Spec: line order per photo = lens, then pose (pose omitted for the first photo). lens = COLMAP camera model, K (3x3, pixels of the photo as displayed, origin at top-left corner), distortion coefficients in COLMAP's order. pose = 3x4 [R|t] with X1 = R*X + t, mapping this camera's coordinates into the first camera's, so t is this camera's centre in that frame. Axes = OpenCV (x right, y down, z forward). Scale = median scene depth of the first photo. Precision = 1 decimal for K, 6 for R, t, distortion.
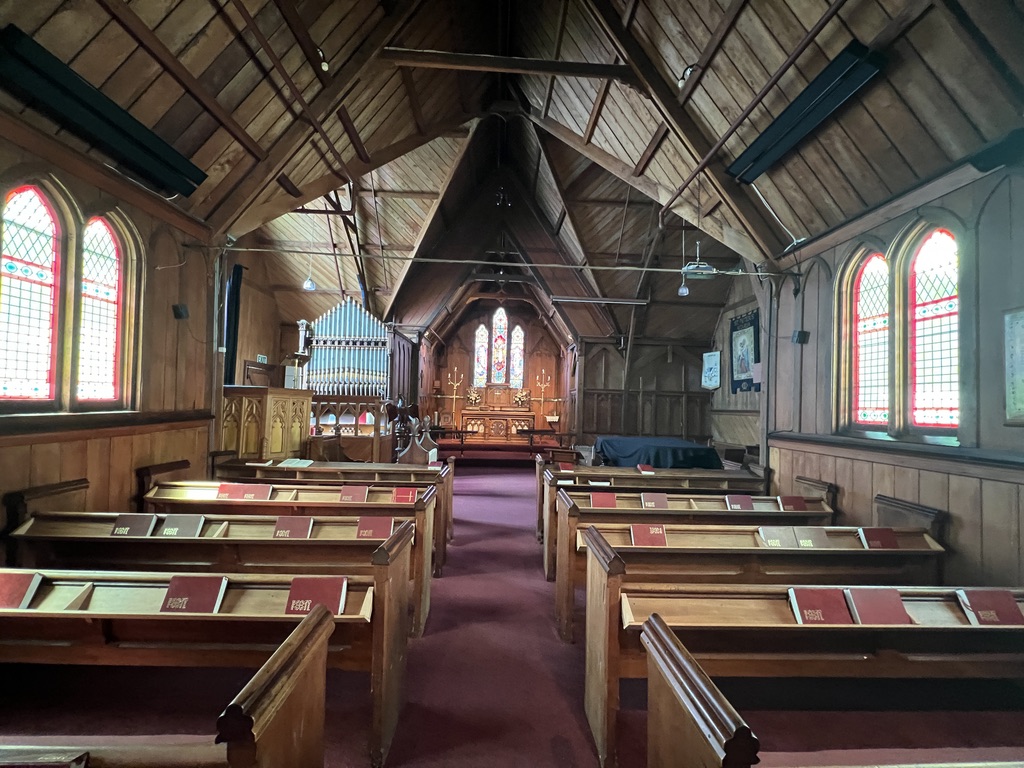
lens RADIAL K [[412.5, 0, 512.0], [0, 412.5, 384.0], [0, 0, 1]] dist [0.010944, -0.000052]
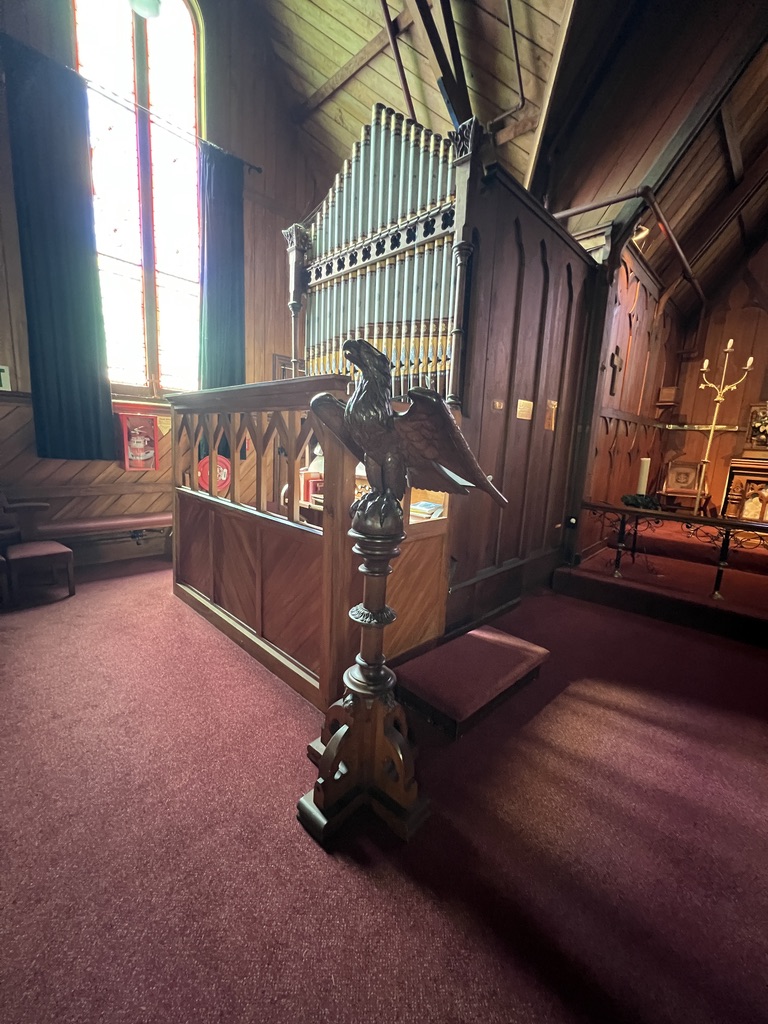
lens RADIAL K [[412.5, 0, 384.0], [0, 412.5, 512.0], [0, 0, 1]] dist [0.010944, -0.000052]
pose [[0.696597, 0.129286, -0.705718, -0.090679], [0.007749, 0.982217, 0.187588, 0.050447], [0.717421, -0.136142, 0.683207, 0.655075]]
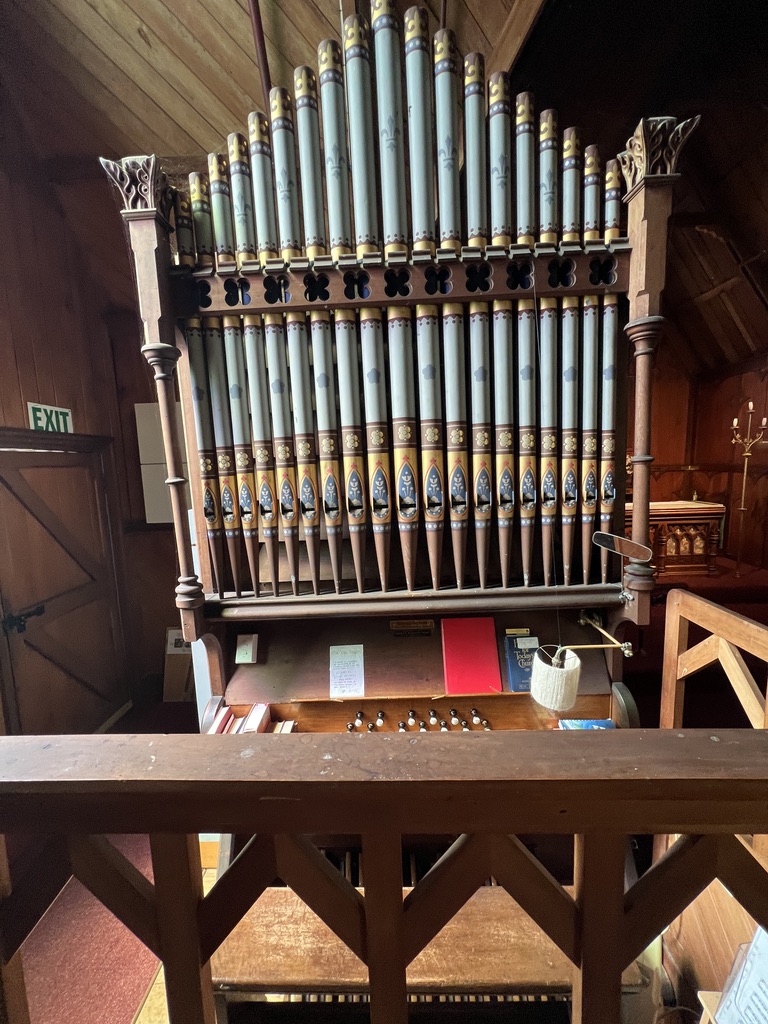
lens RADIAL K [[410.3, 0, 384.0], [0, 410.3, 512.0], [0, 0, 1]] dist [0.000897, 0.000125]
pose [[0.996238, -0.053456, -0.068212, -0.356739], [0.064507, 0.983025, 0.171760, -0.029449], [0.057873, -0.175513, 0.982775, 0.725875]]
